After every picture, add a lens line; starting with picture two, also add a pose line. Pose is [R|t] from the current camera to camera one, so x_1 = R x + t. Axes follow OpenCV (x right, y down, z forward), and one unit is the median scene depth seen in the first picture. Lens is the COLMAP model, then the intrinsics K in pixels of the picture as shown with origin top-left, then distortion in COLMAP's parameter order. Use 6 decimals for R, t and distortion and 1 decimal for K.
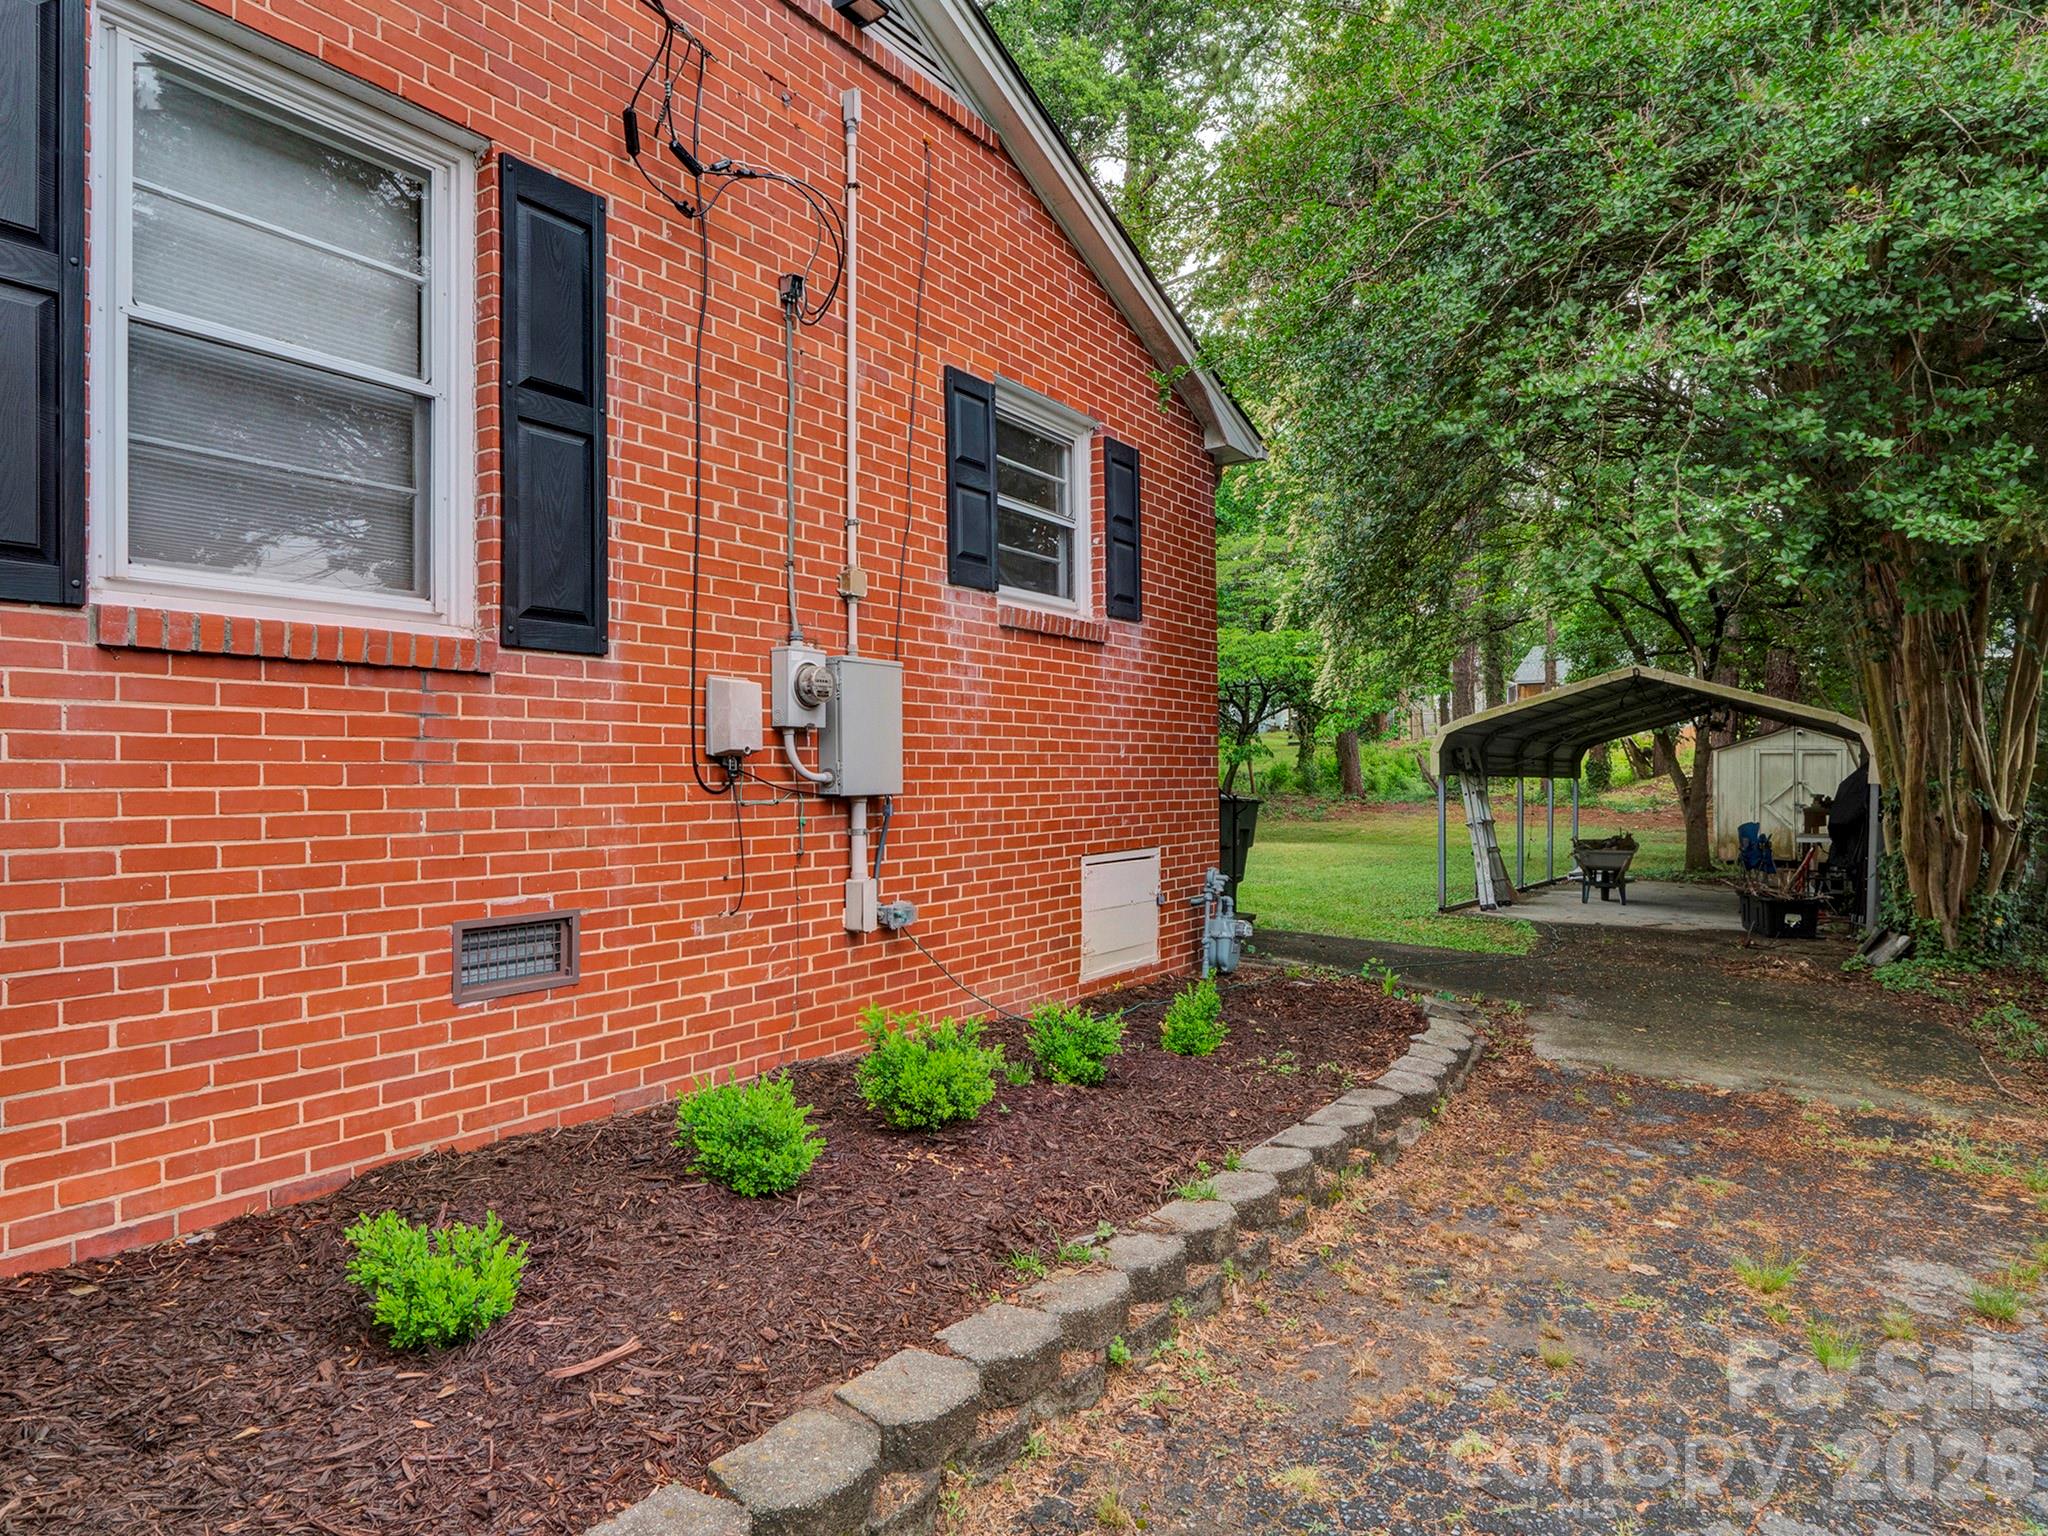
lens RADIAL K [[1315.7, 0, 1027.6], [0, 1315.7, 775.0], [0, 0, 1]] dist [-0.027745, 0.004182]
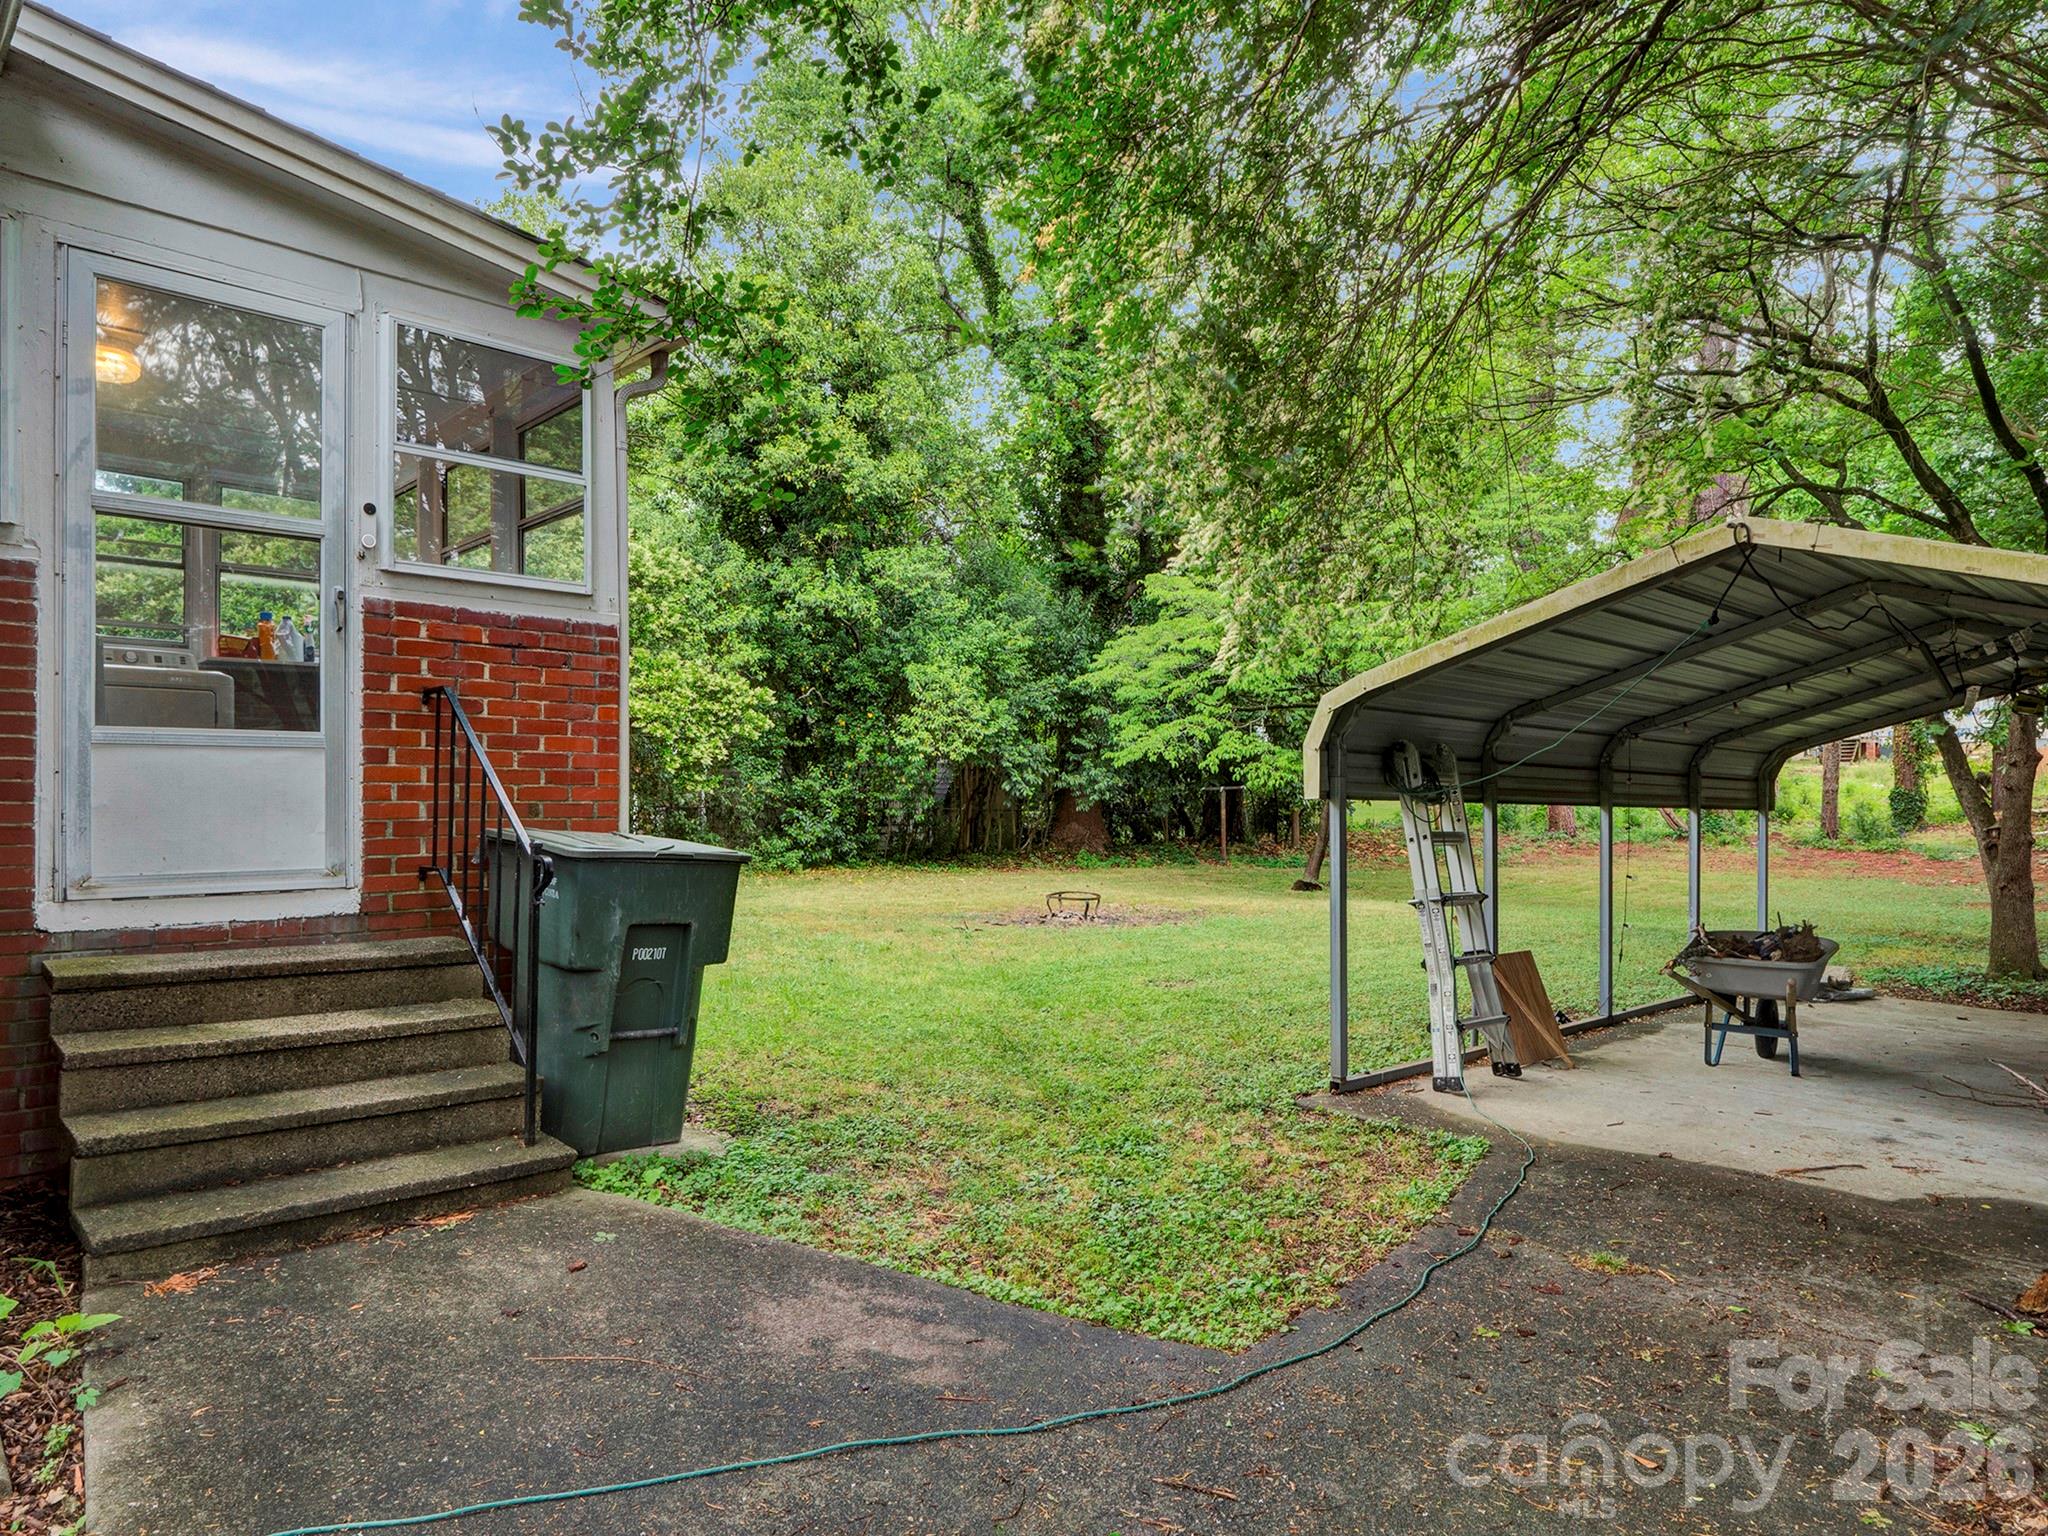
lens RADIAL K [[1315.7, 0, 1027.6], [0, 1315.7, 775.0], [0, 0, 1]] dist [-0.027745, 0.004182]
pose [[0.978230, -0.001601, -0.207515, 0.281806], [-0.003690, 0.999678, -0.025104, 0.003947], [0.207489, 0.025323, 0.977910, 0.480340]]
